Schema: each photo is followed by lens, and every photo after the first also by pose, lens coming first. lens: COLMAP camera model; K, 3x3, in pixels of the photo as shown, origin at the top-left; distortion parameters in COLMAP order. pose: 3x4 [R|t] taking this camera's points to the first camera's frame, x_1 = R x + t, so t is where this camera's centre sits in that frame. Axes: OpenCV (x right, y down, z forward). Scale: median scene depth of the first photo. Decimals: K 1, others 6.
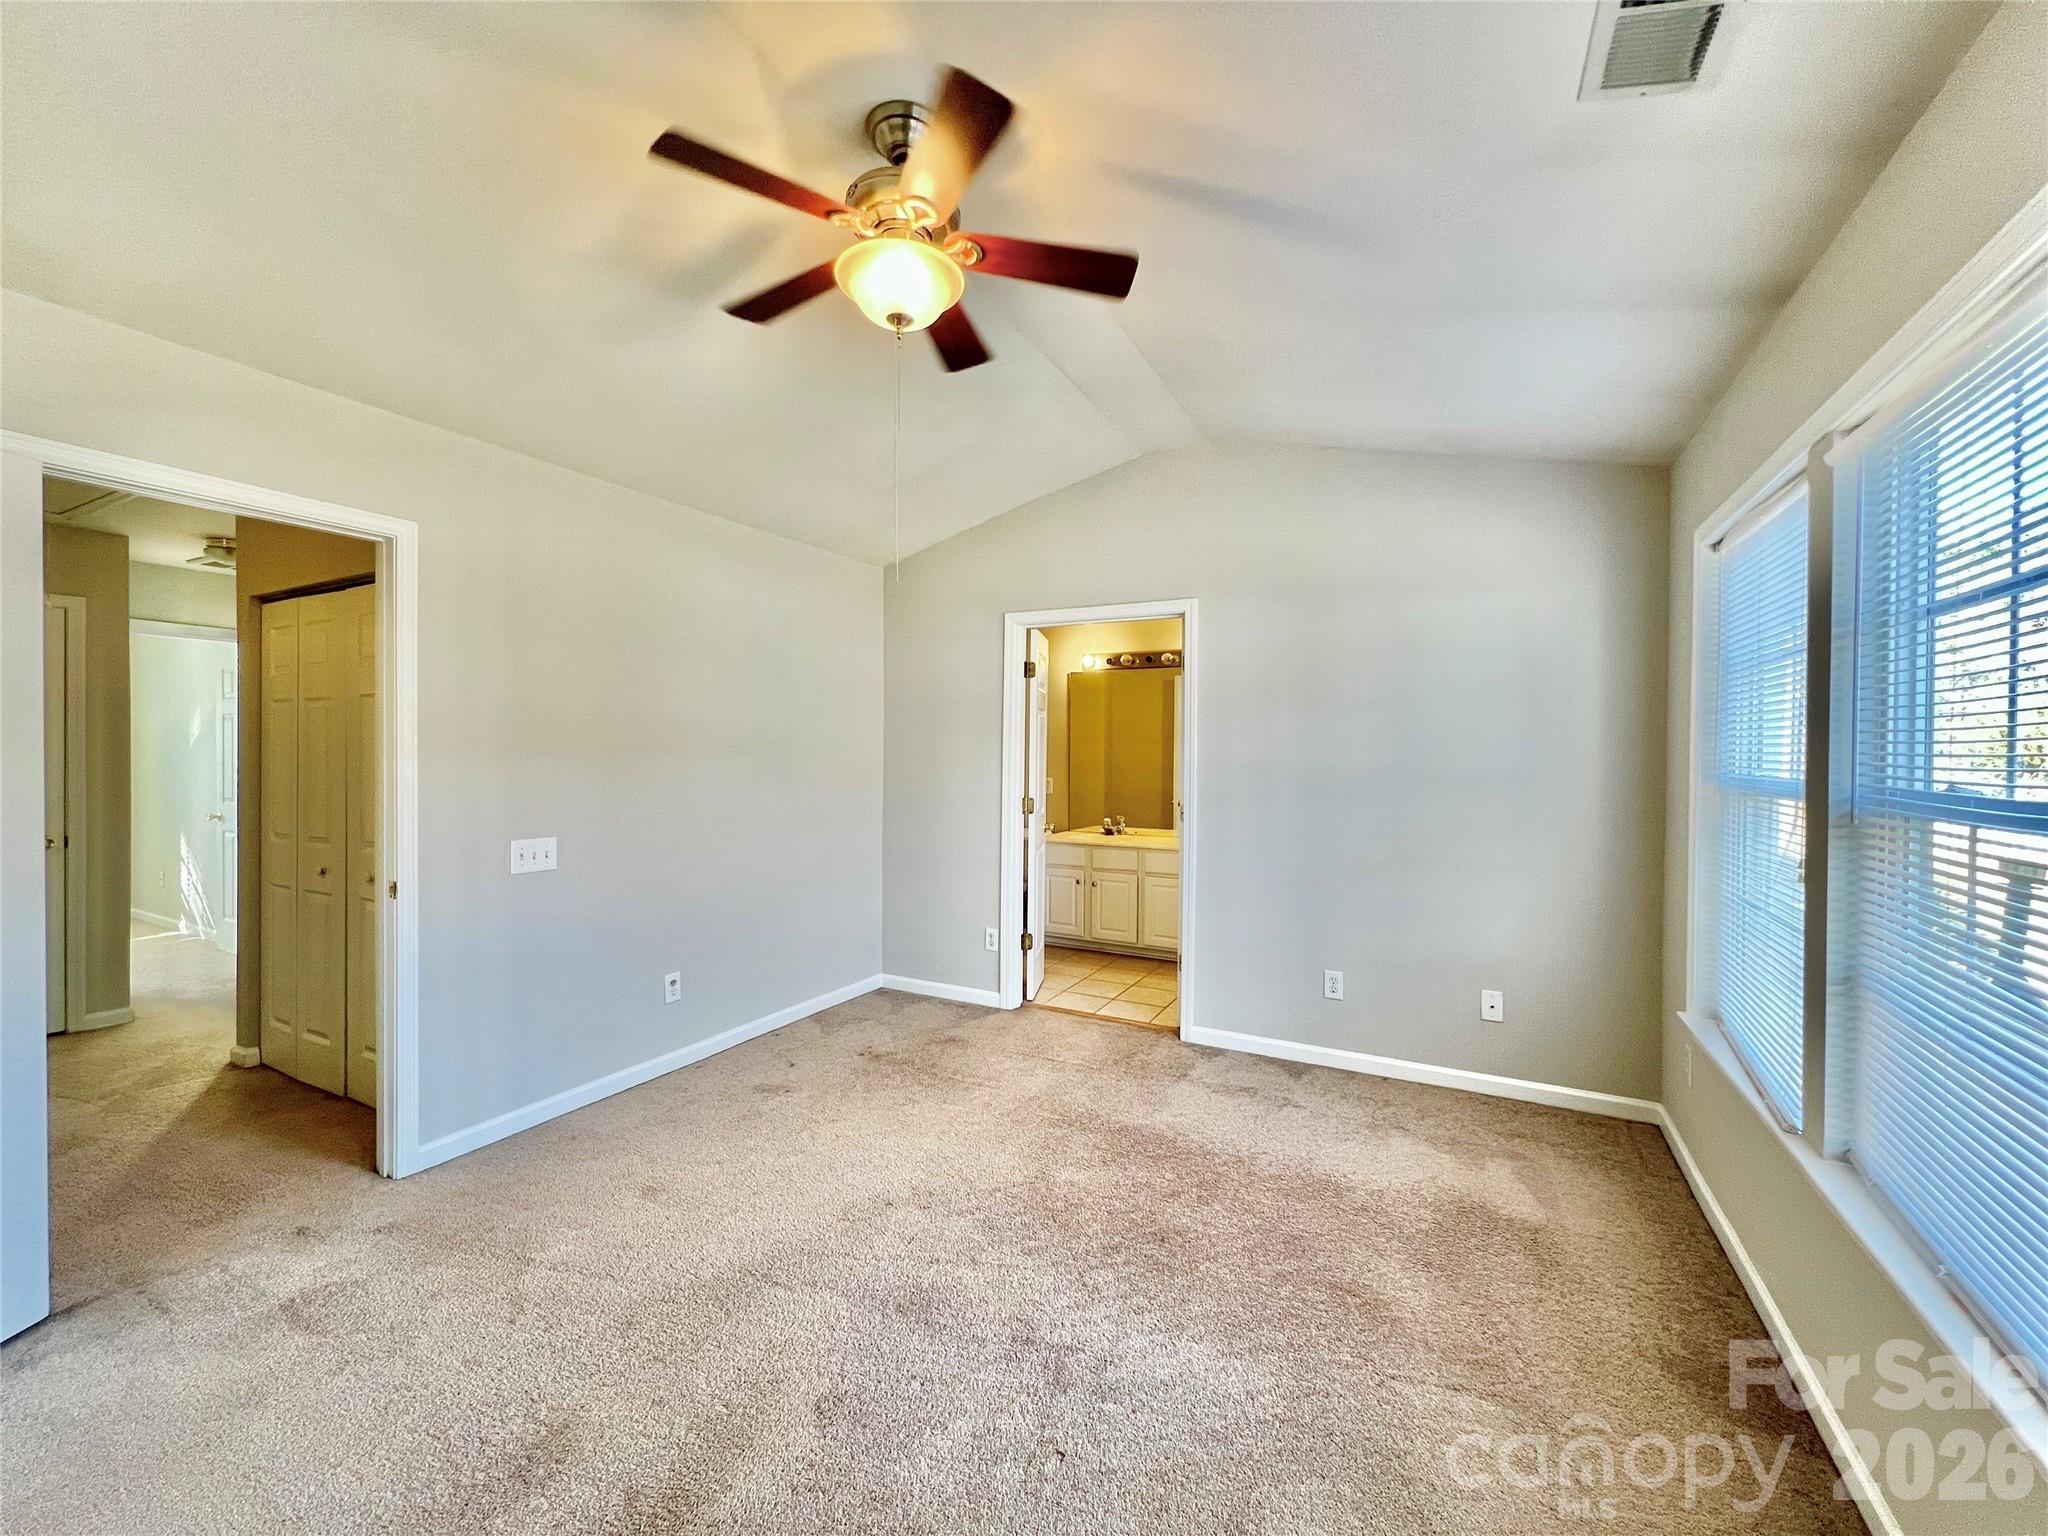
lens RADIAL K [[825.2, 0, 1021.6], [0, 825.2, 759.4], [0, 0, 1]] dist [0.000537, -0.000446]
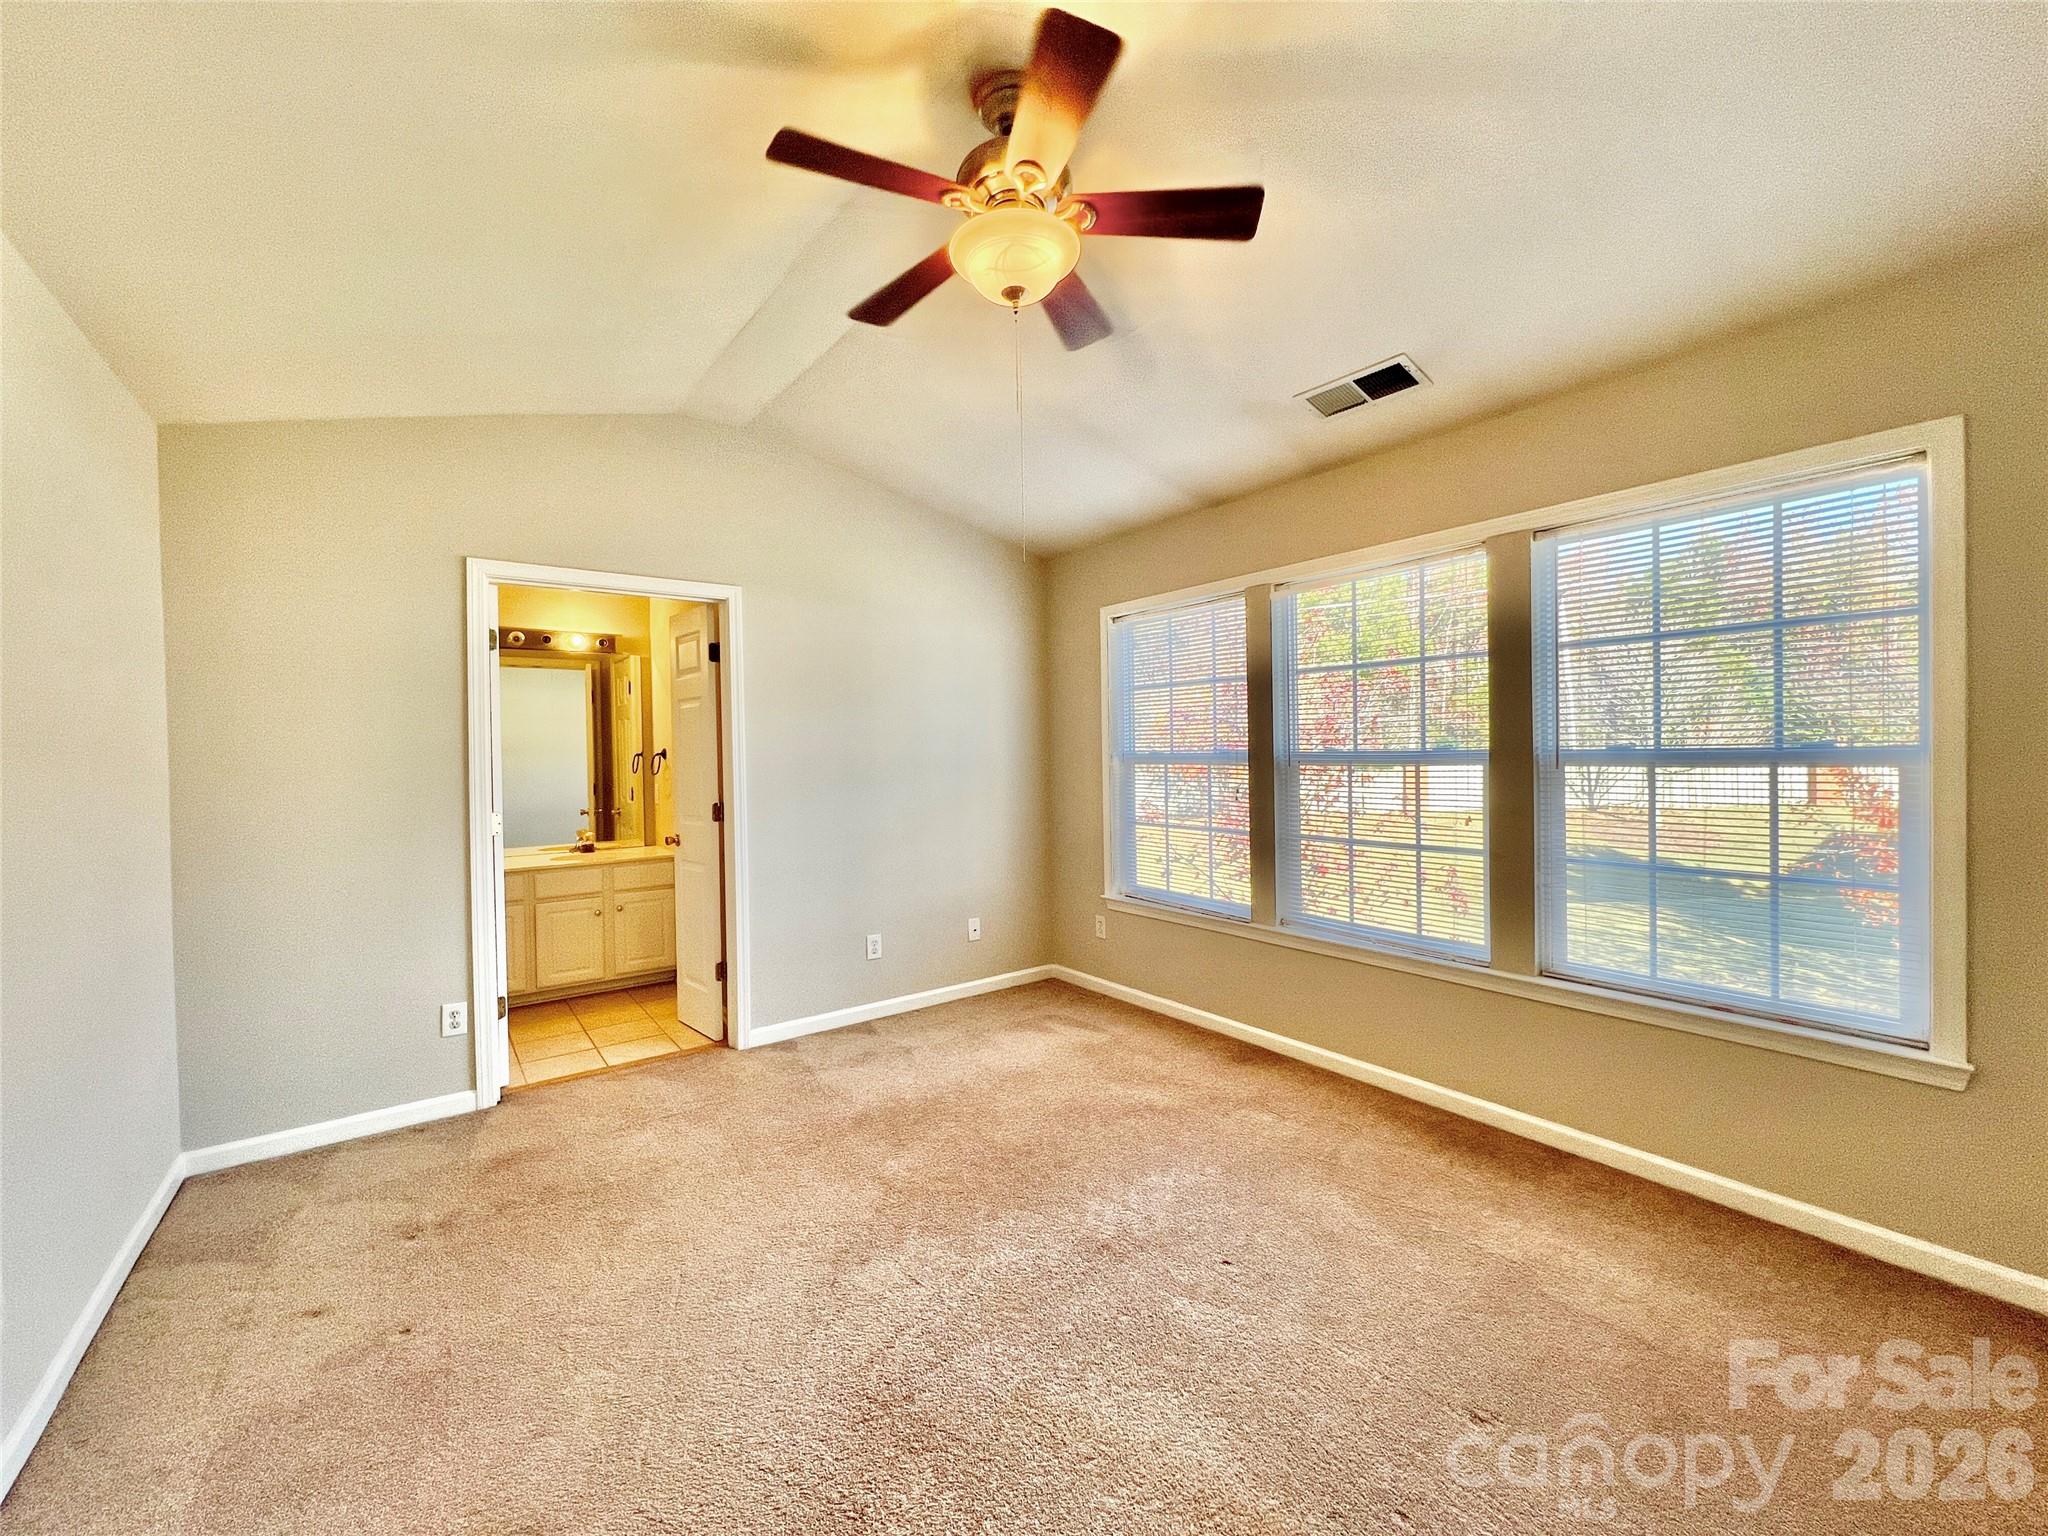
lens RADIAL K [[825.2, 0, 1021.0], [0, 825.2, 761.6], [0, 0, 1]] dist [0.000537, -0.000446]
pose [[0.422265, -0.027117, 0.906067, -0.567577], [0.029415, 0.999436, 0.016203, 0.002948], [-0.905995, 0.019810, 0.422824, 0.322906]]
